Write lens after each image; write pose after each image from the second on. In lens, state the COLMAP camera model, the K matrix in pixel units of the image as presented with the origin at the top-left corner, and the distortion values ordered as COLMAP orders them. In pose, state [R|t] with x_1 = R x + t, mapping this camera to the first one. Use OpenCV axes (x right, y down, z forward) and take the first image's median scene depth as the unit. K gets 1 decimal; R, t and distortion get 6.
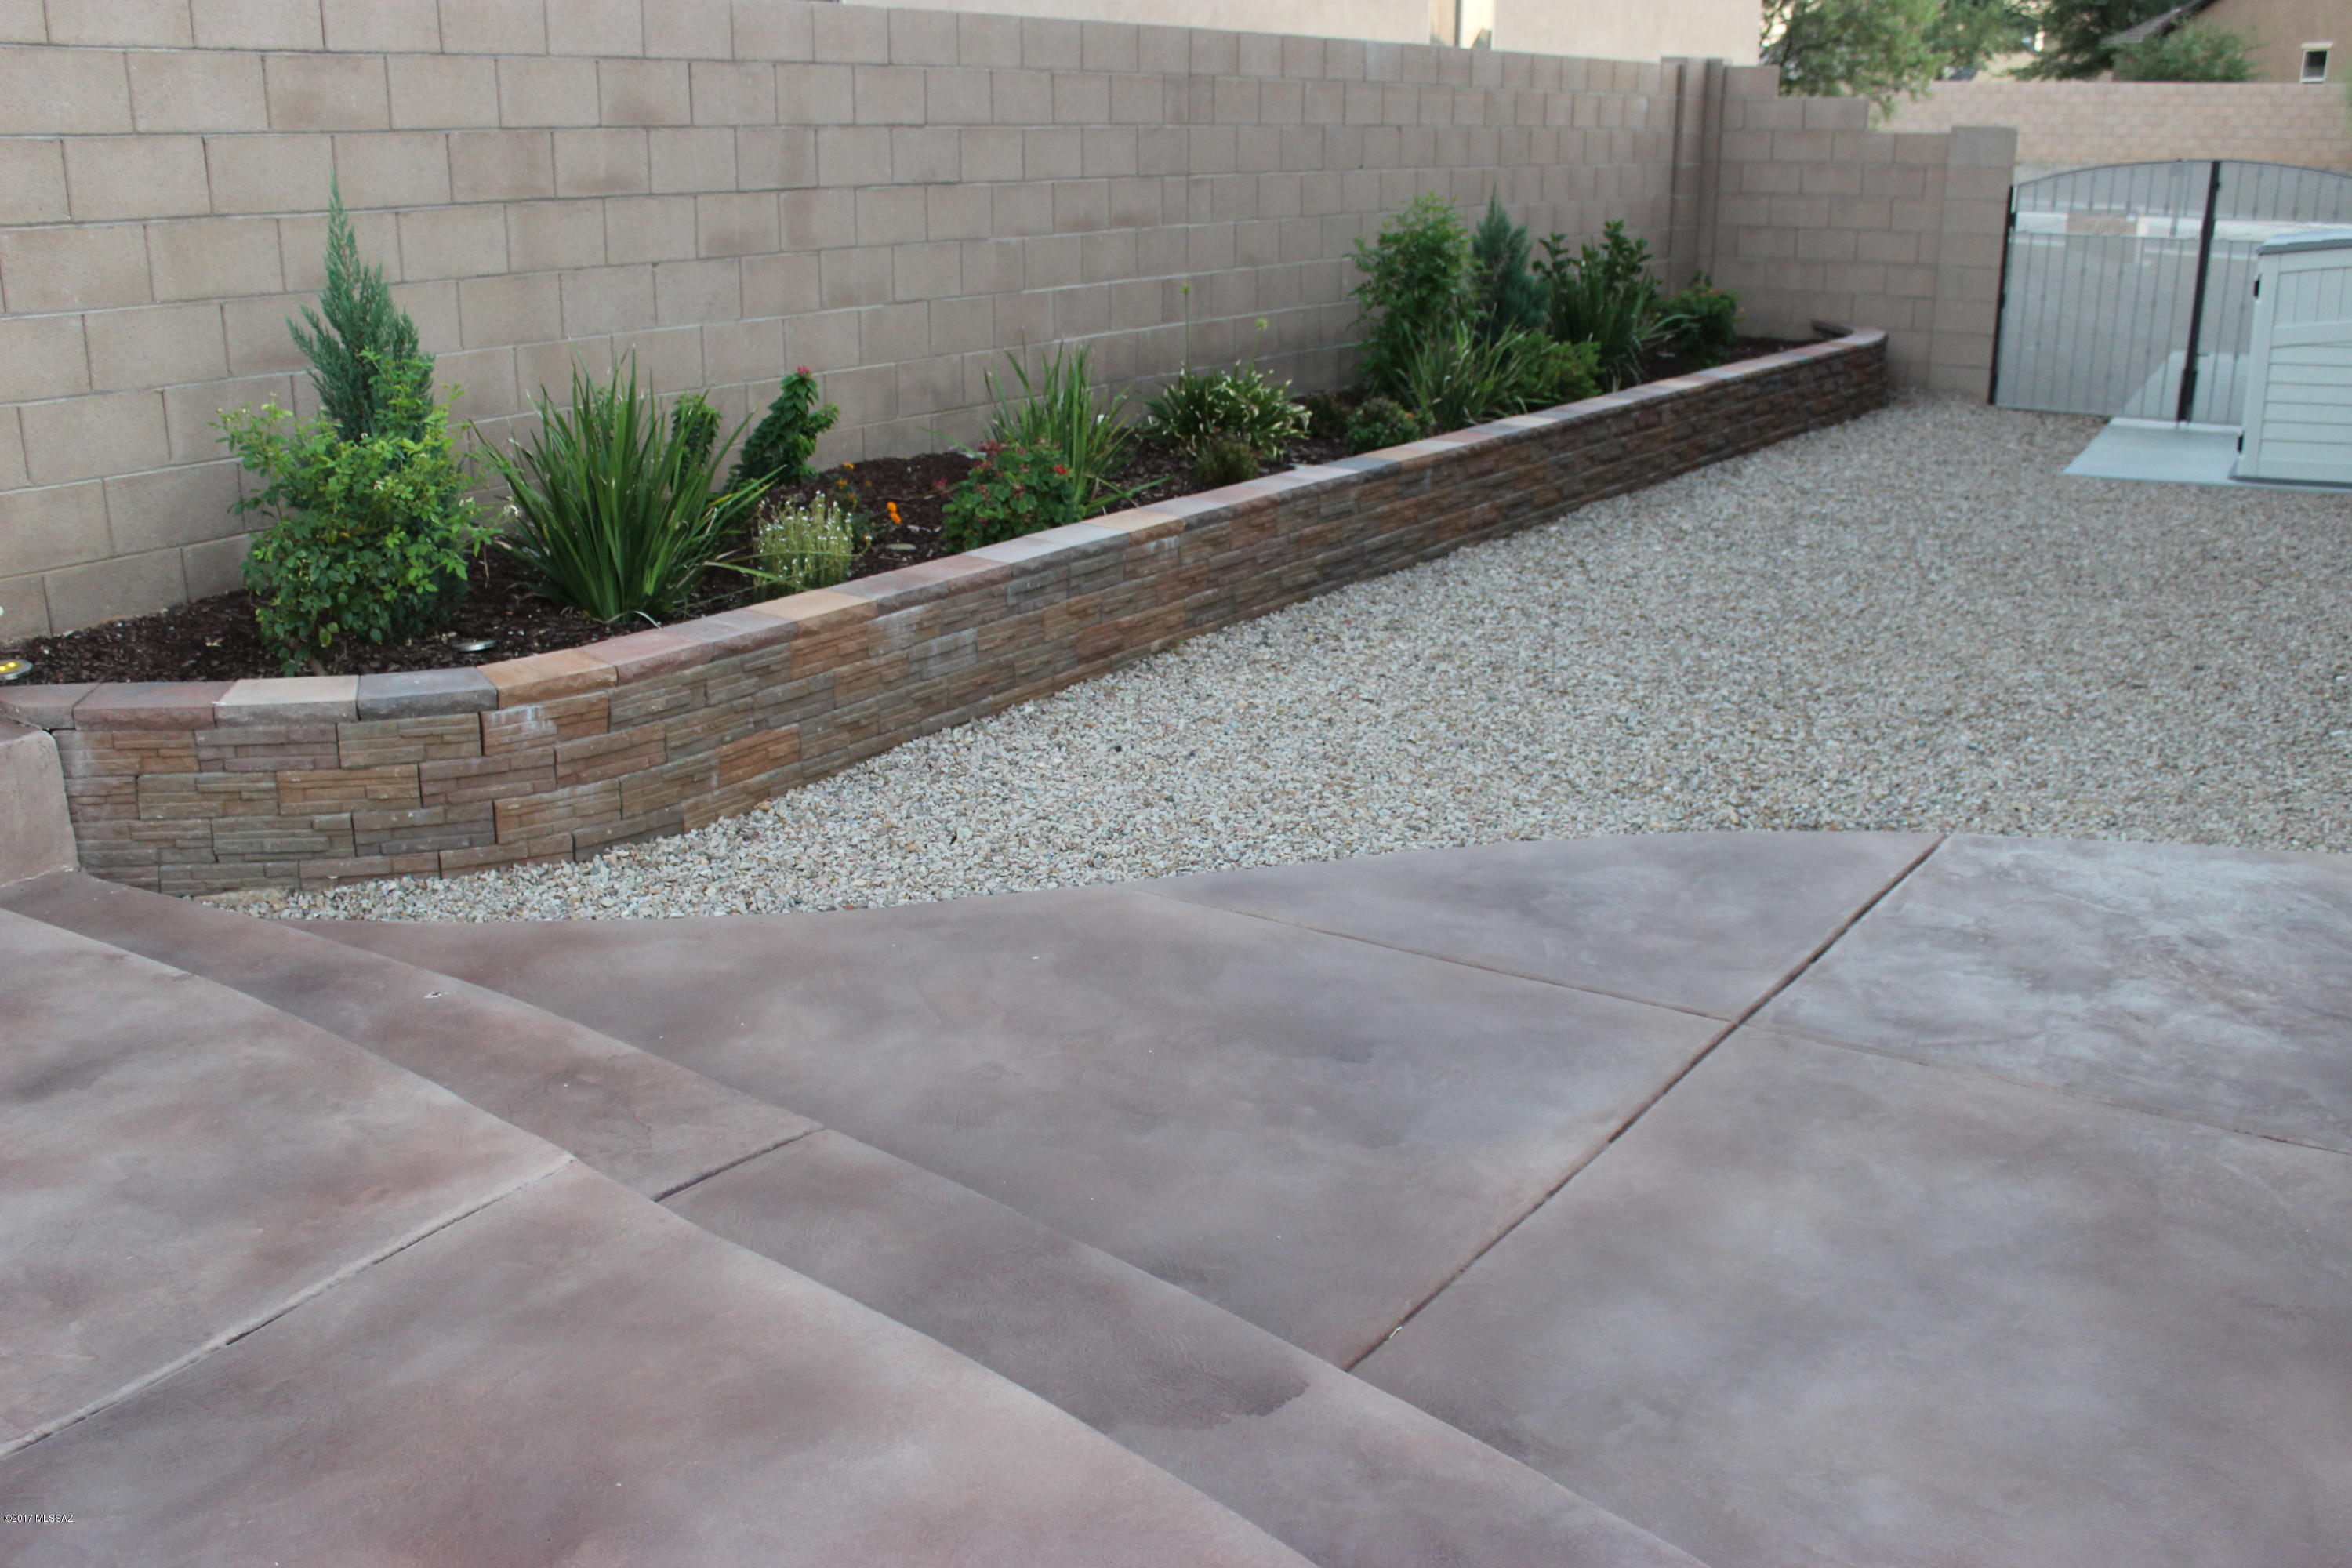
lens RADIAL K [[2287.9, 0, 1176.0], [0, 2287.9, 784.0], [0, 0, 1]] dist [-0.101183, 0.015449]
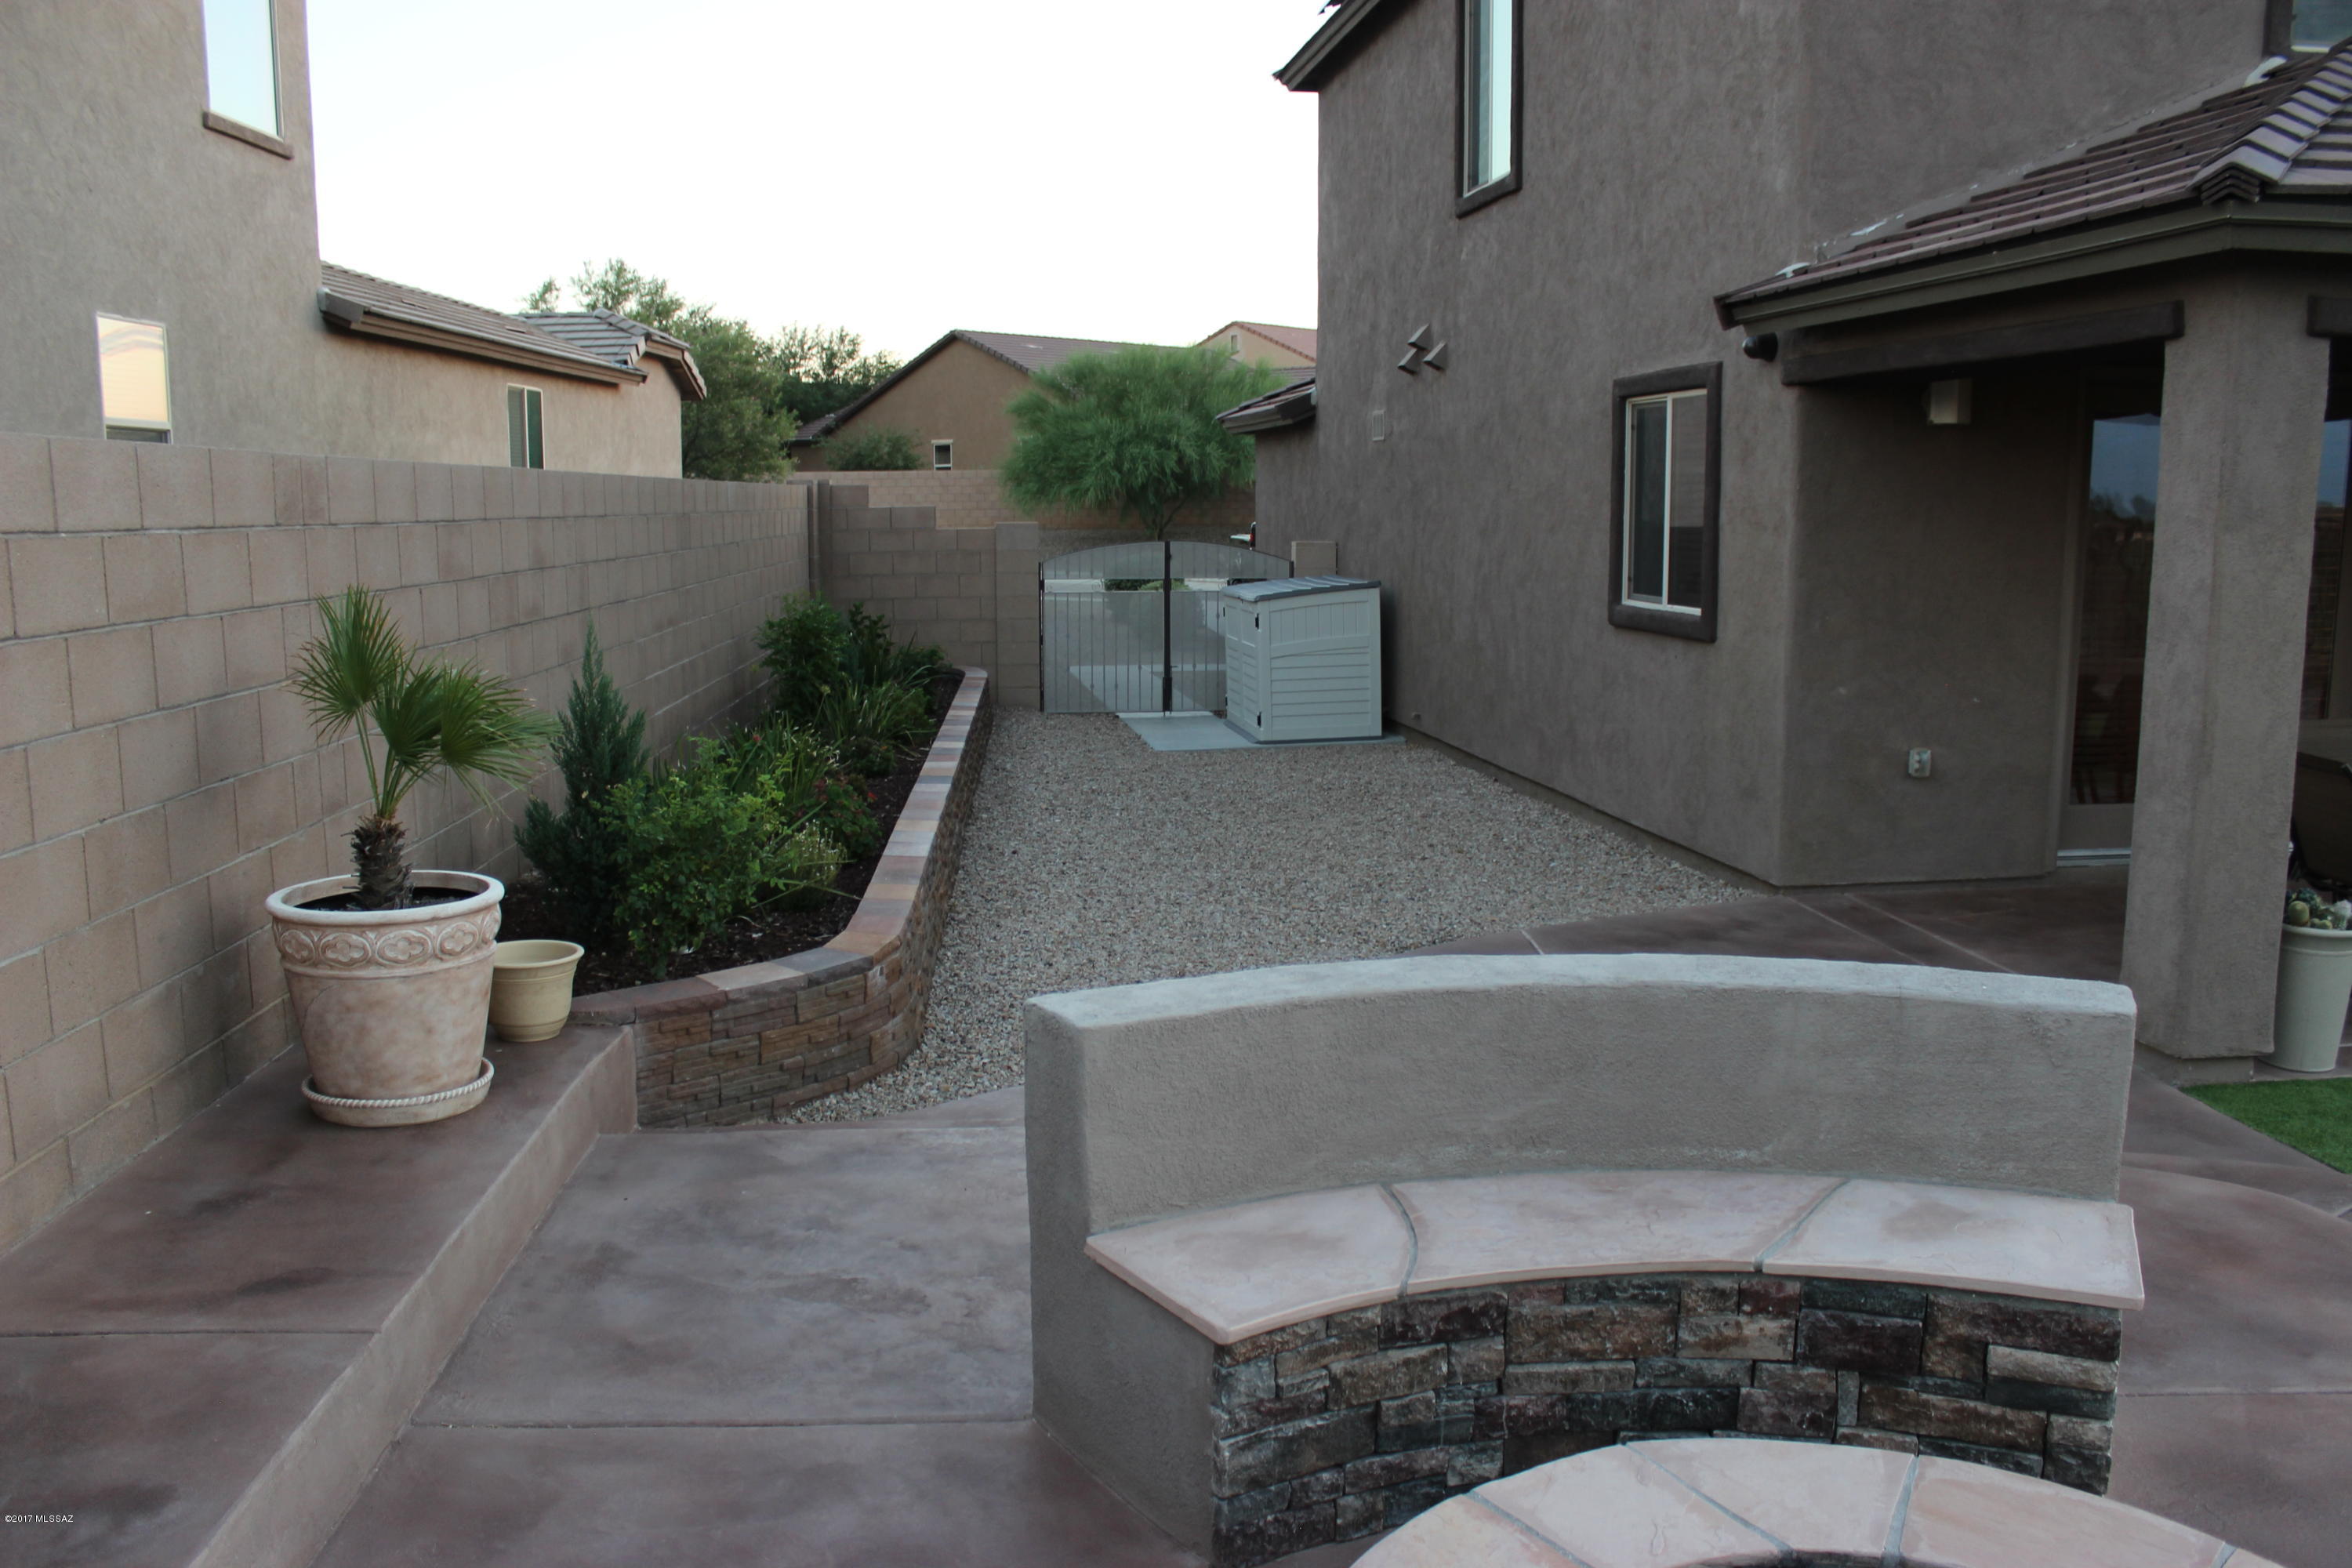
lens RADIAL K [[1933.4, 0, 1172.2], [0, 1933.4, 816.9], [0, 0, 1]] dist [-0.164042, 0.146481]
pose [[0.811198, -0.099965, 0.576163, -0.847891], [0.169147, 0.983273, -0.067549, -0.013349], [-0.559773, 0.152252, 0.814539, -0.129288]]
